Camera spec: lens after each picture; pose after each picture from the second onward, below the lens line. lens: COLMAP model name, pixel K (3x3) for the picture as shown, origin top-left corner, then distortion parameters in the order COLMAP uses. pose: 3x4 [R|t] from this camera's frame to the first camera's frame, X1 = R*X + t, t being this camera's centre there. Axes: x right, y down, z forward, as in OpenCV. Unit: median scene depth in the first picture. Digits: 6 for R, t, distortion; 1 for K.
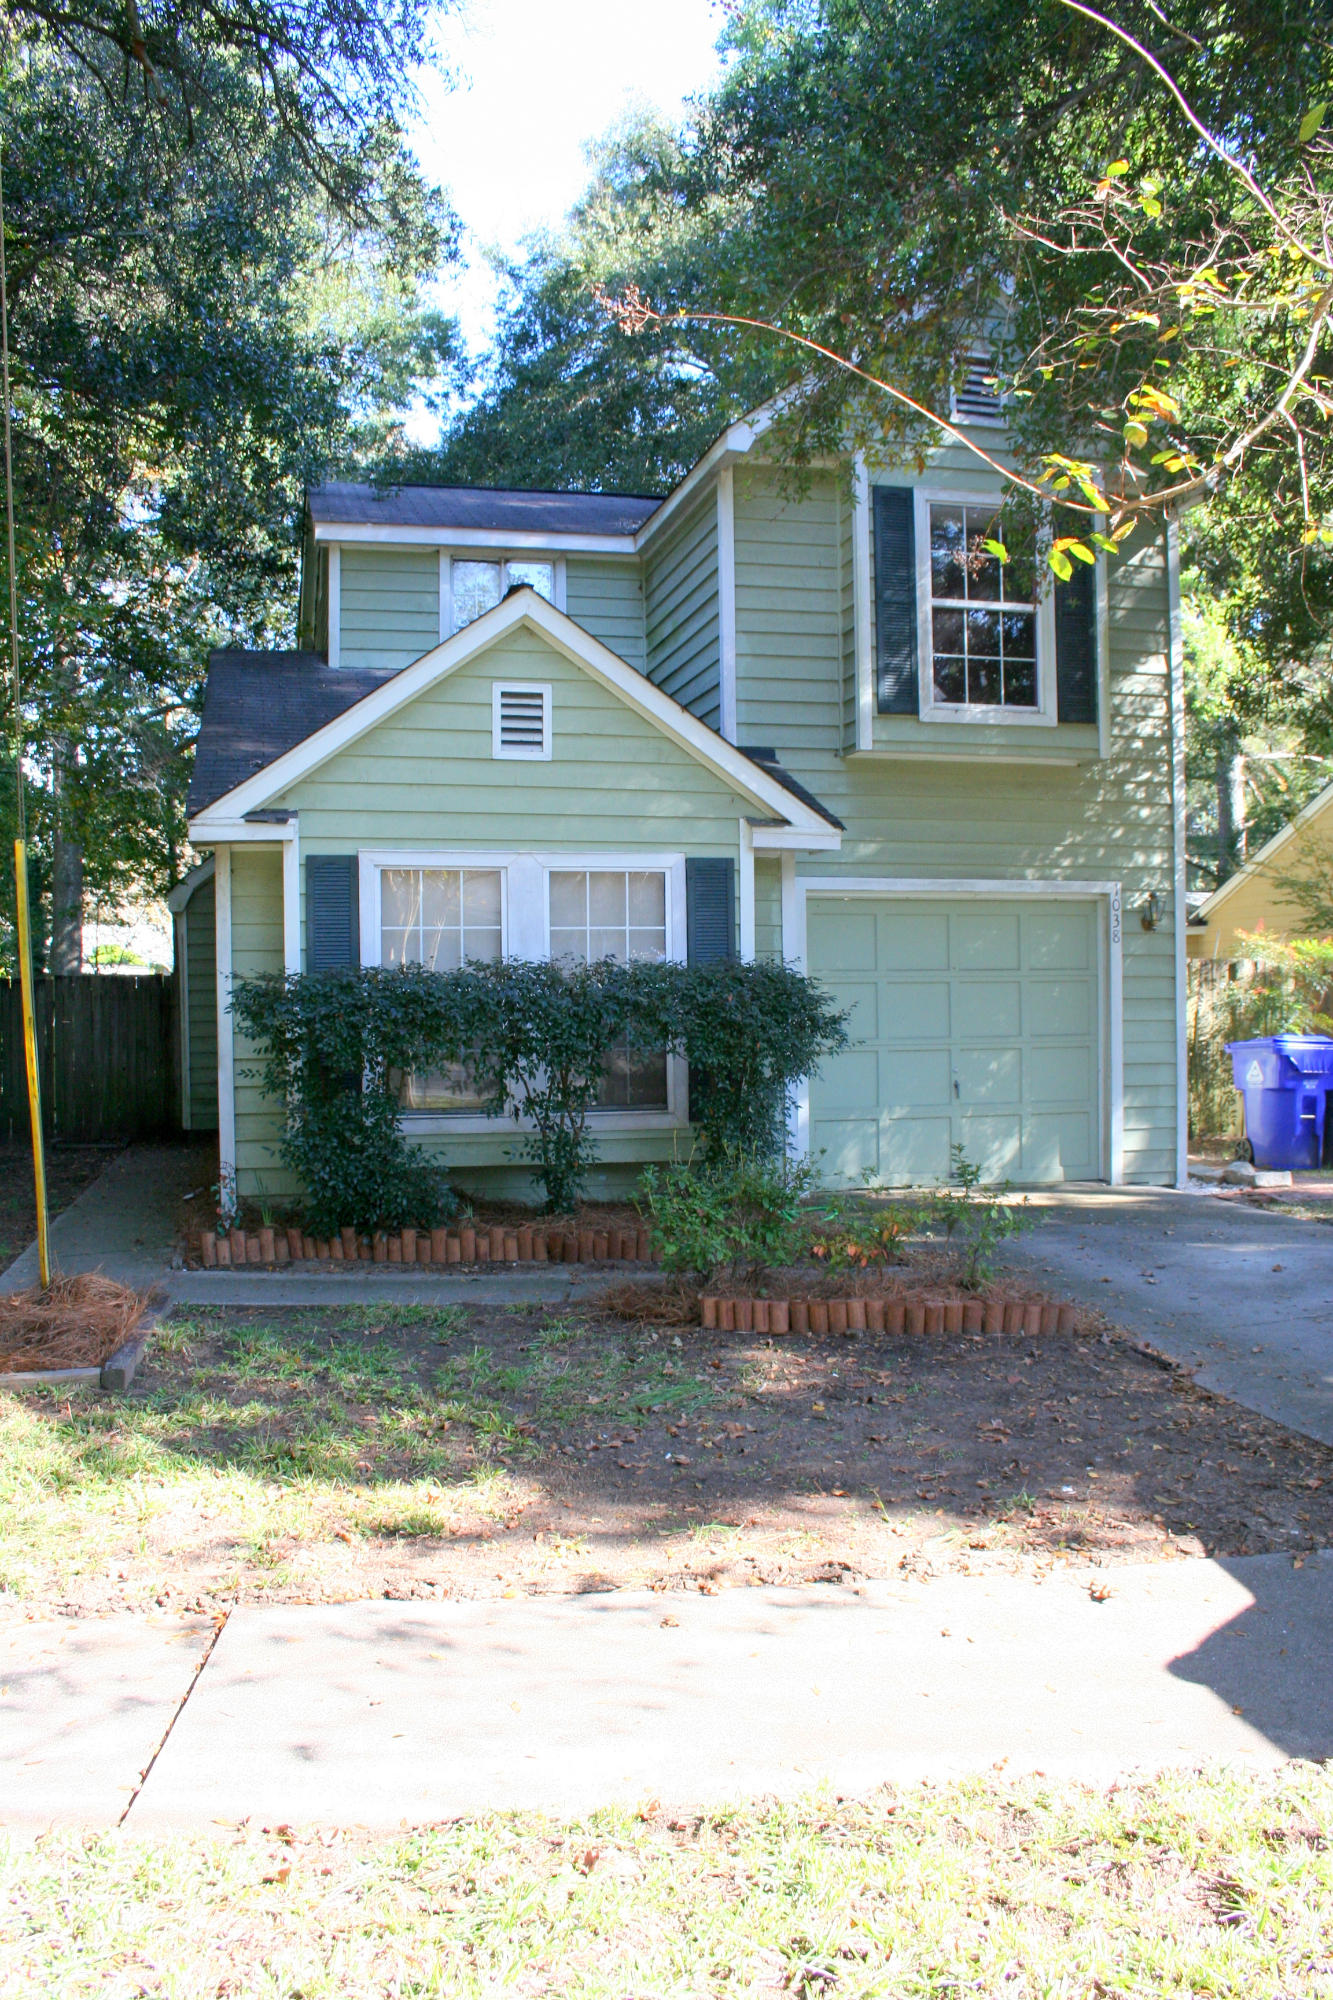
lens RADIAL K [[1653.0, 0, 666.5], [0, 1653.0, 1000.0], [0, 0, 1]] dist [-0.161293, 0.139116]
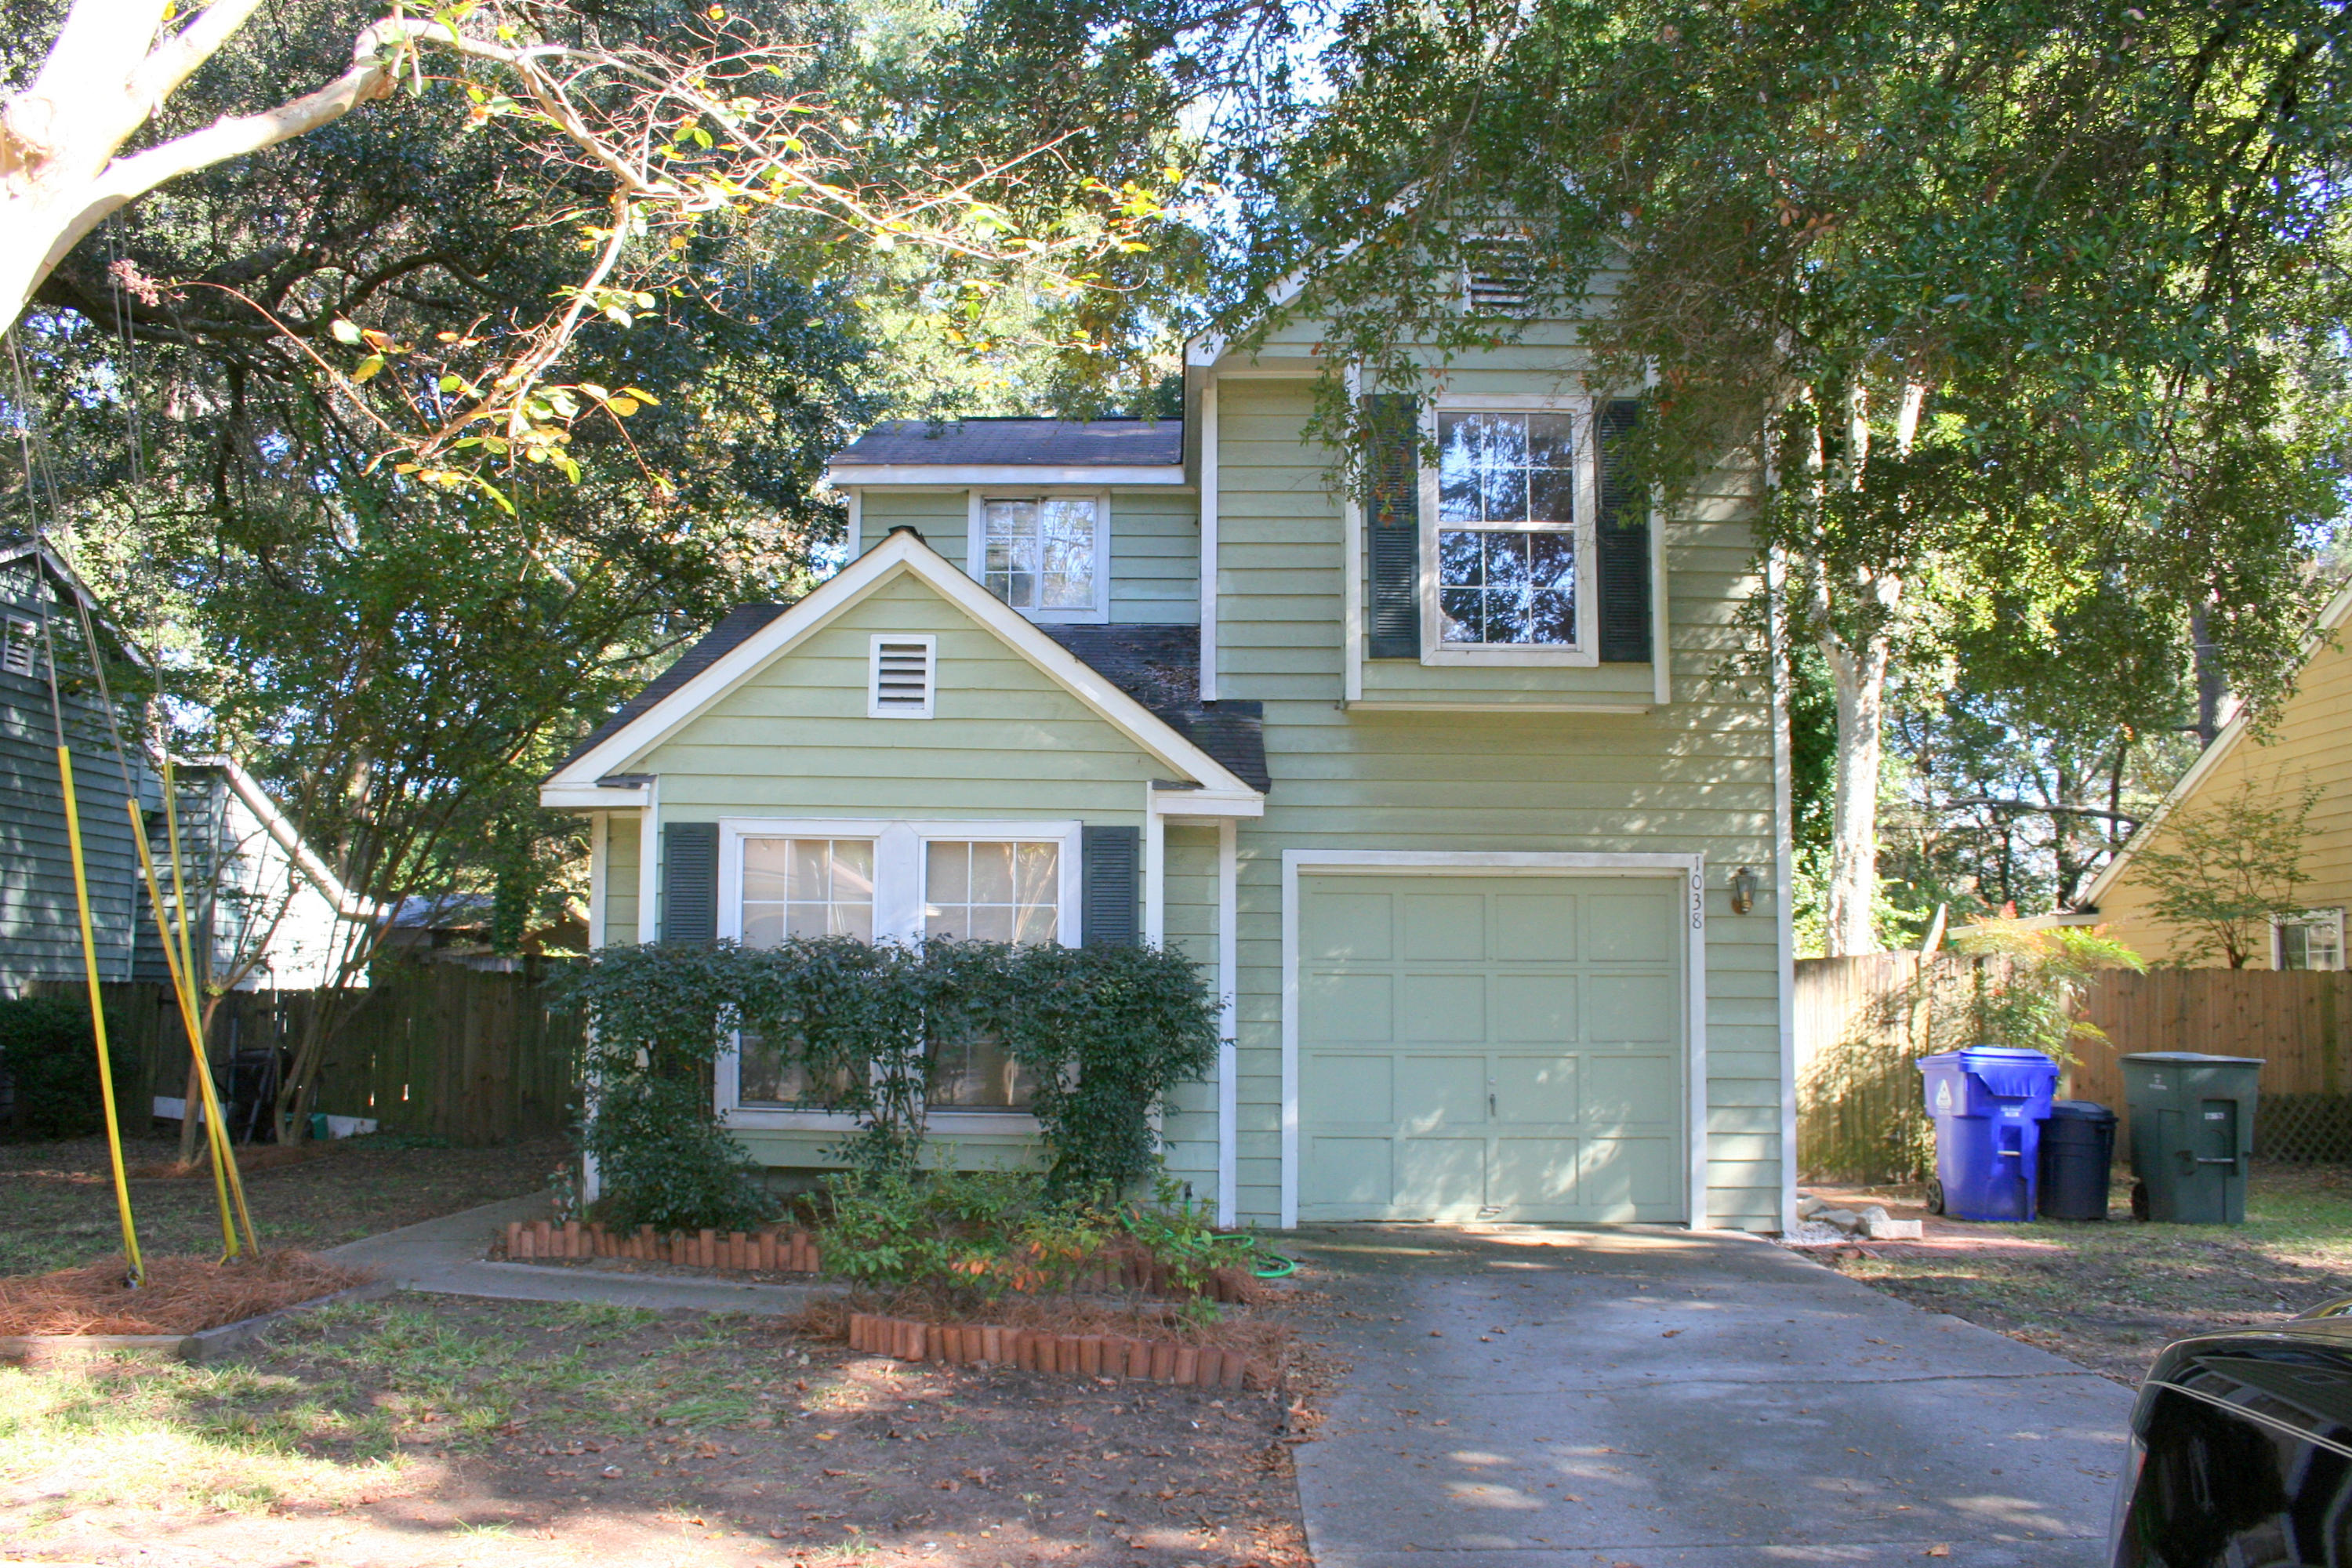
lens RADIAL K [[1943.9, 0, 1176.0], [0, 1943.9, 784.0], [0, 0, 1]] dist [-0.161293, 0.139116]
pose [[0.970419, -0.008050, -0.241291, 0.309552], [-0.019379, 0.993622, -0.111089, 0.005739], [0.240646, 0.112479, 0.964074, 0.009820]]
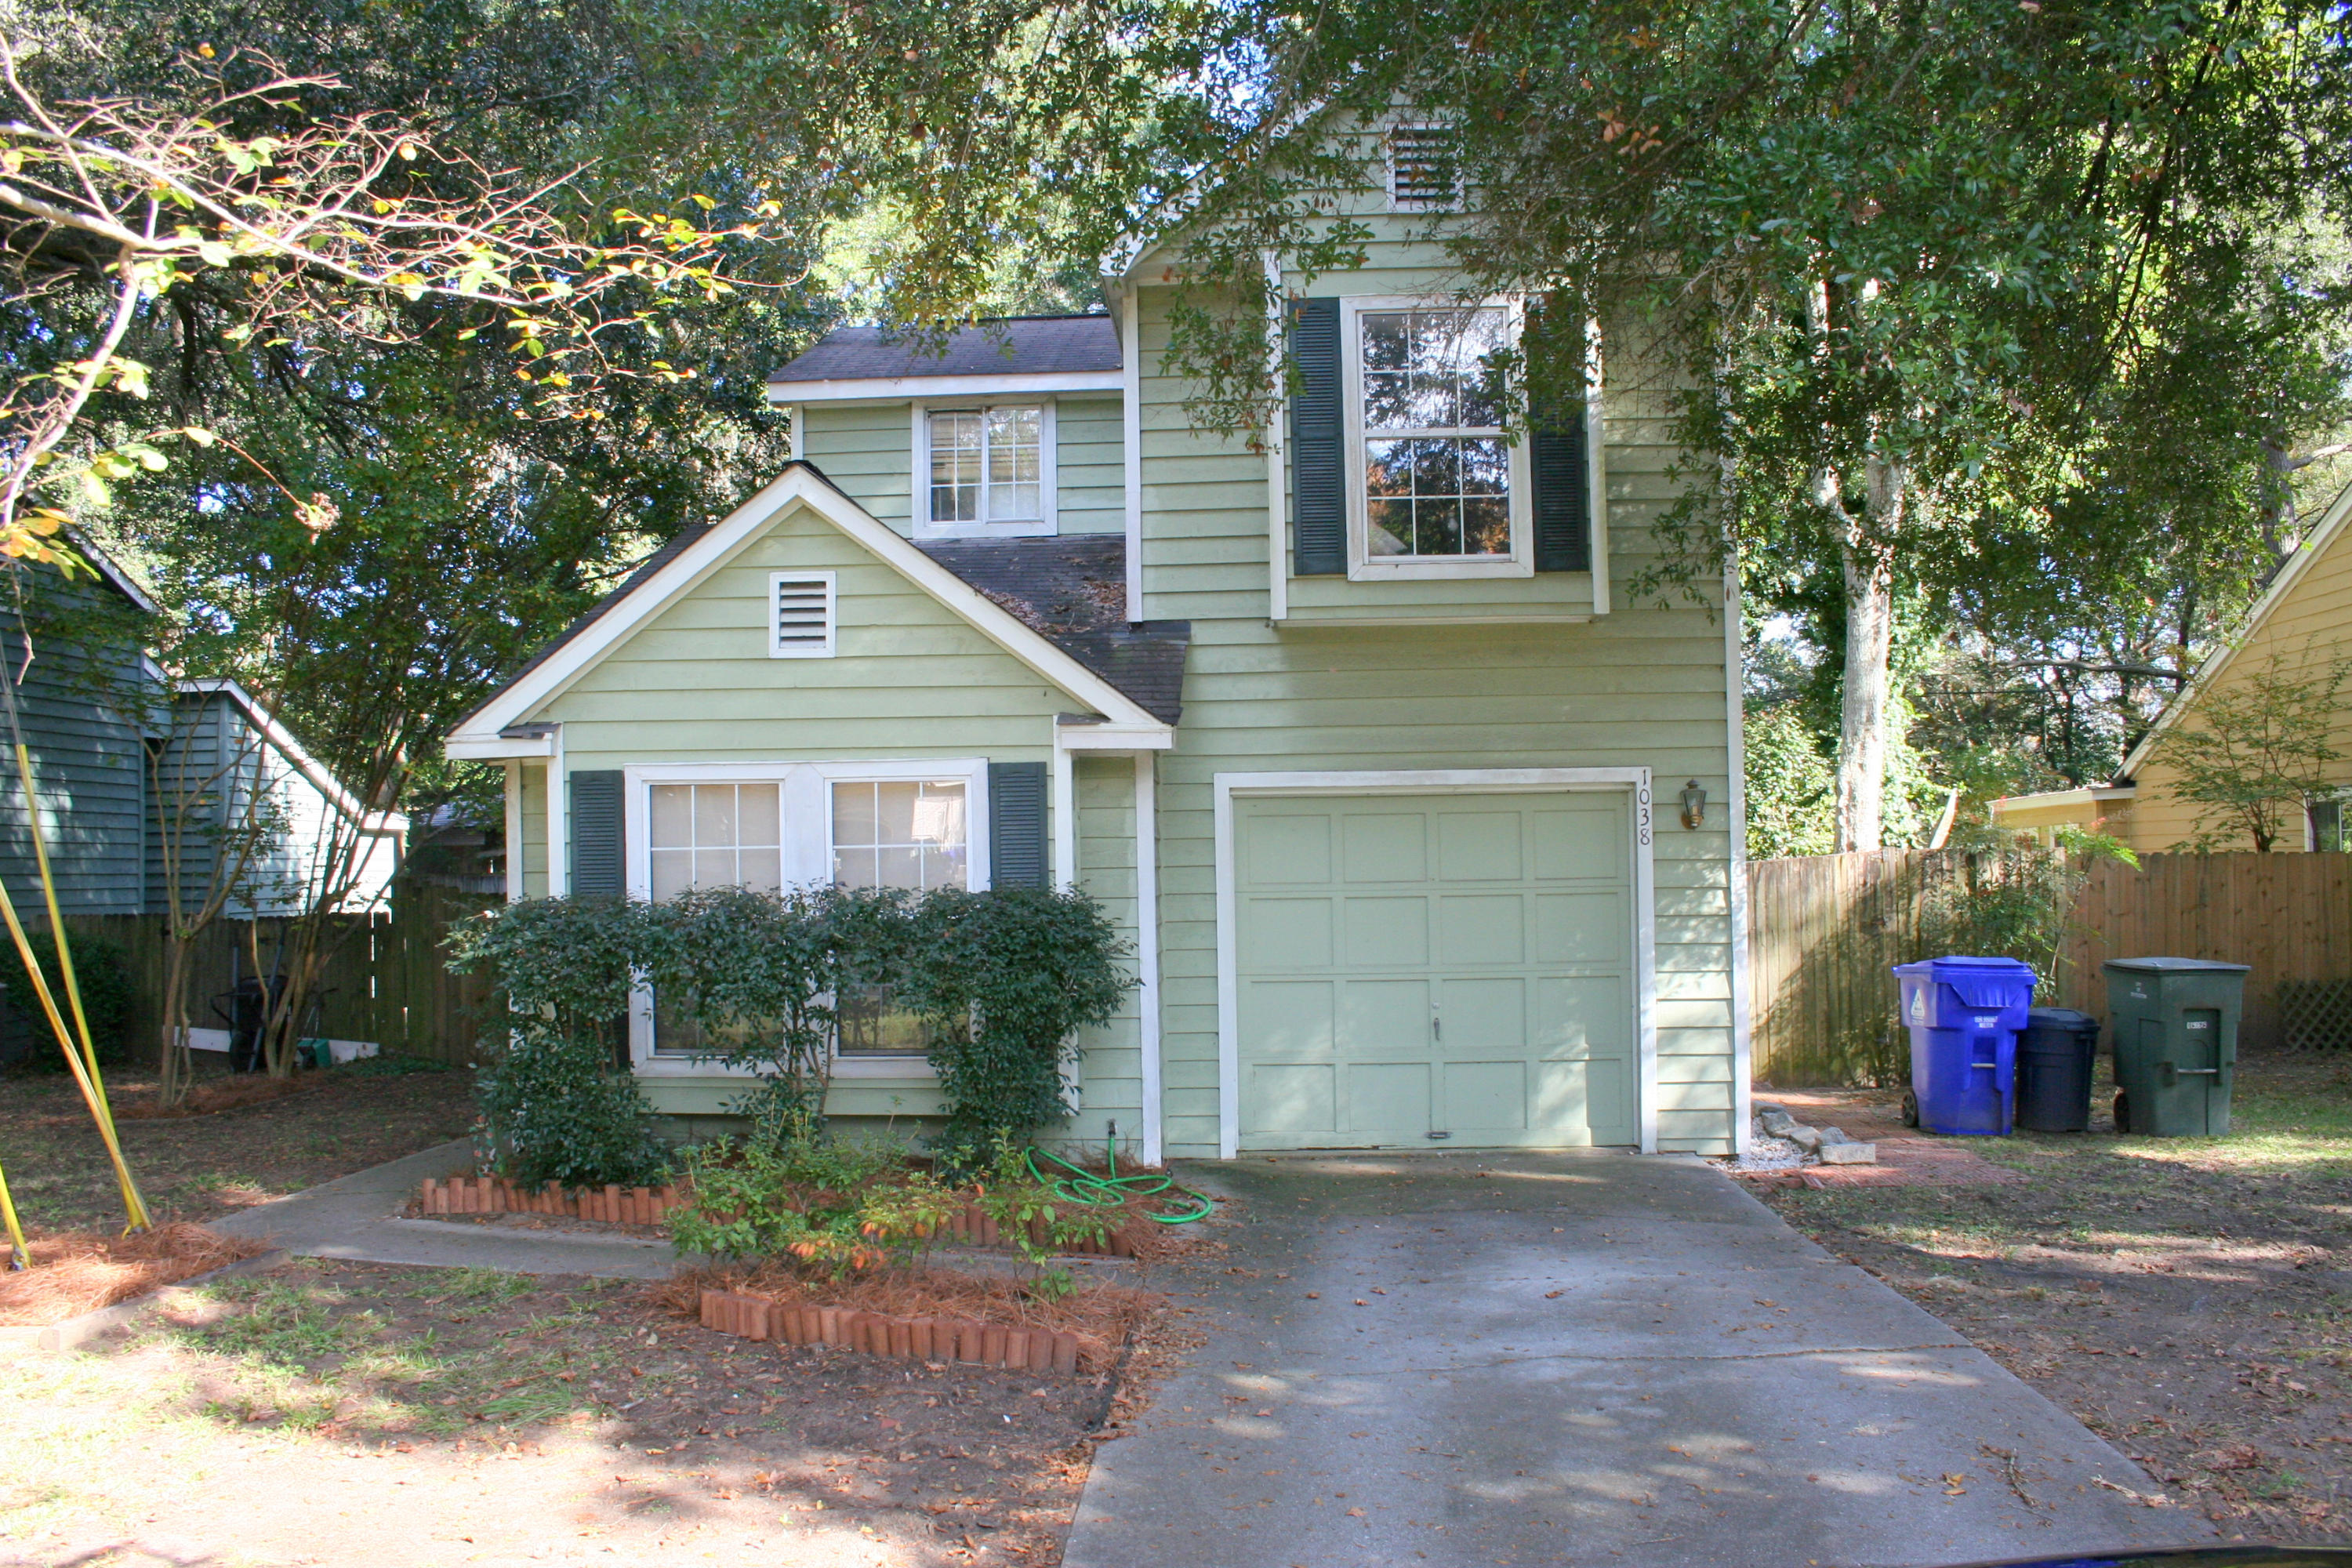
lens RADIAL K [[1950.8, 0, 1176.0], [0, 1950.8, 784.0], [0, 0, 1]] dist [-0.156483, 0.135237]
pose [[0.959255, -0.016215, -0.282075, 0.390651], [0.004884, 0.999154, -0.040824, -0.033123], [0.282498, 0.037783, 0.958523, 0.053693]]
